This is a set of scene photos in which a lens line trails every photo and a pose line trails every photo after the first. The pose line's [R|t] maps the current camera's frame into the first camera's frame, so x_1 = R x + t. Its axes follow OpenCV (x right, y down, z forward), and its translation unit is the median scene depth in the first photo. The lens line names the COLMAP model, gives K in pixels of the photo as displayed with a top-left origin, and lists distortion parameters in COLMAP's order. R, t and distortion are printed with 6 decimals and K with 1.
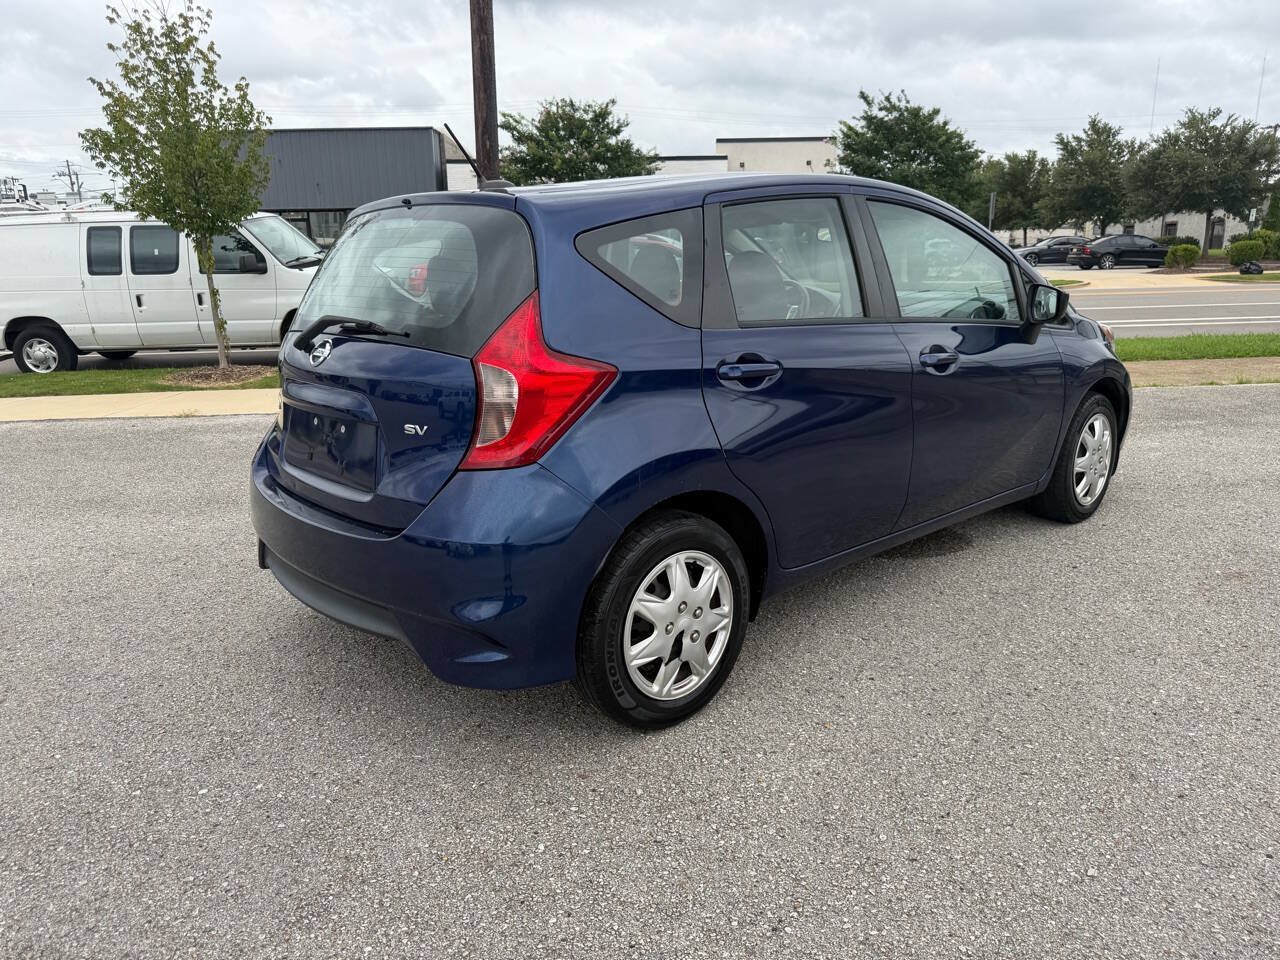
lens RADIAL K [[915.5, 0, 640.3], [0, 915.5, 480.4], [0, 0, 1]] dist [0.019462, -0.026374]
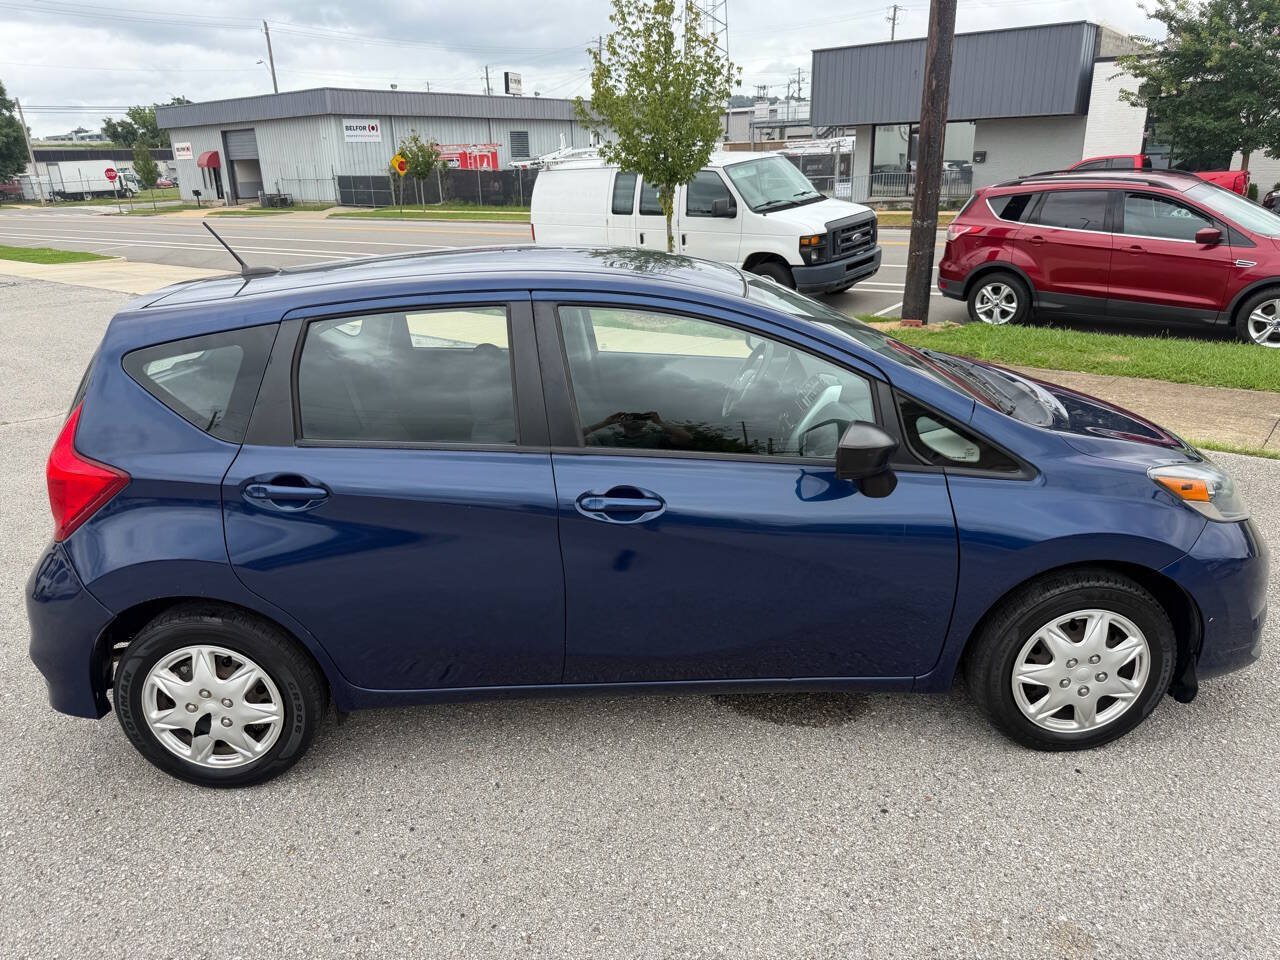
lens RADIAL K [[915.5, 0, 643.2], [0, 915.5, 486.2], [0, 0, 1]] dist [0.019462, -0.026374]
pose [[0.755576, 0.218230, -0.617641, 0.275427], [-0.148912, 0.975412, 0.162473, -0.092948], [0.637911, -0.030786, 0.769495, 0.127210]]
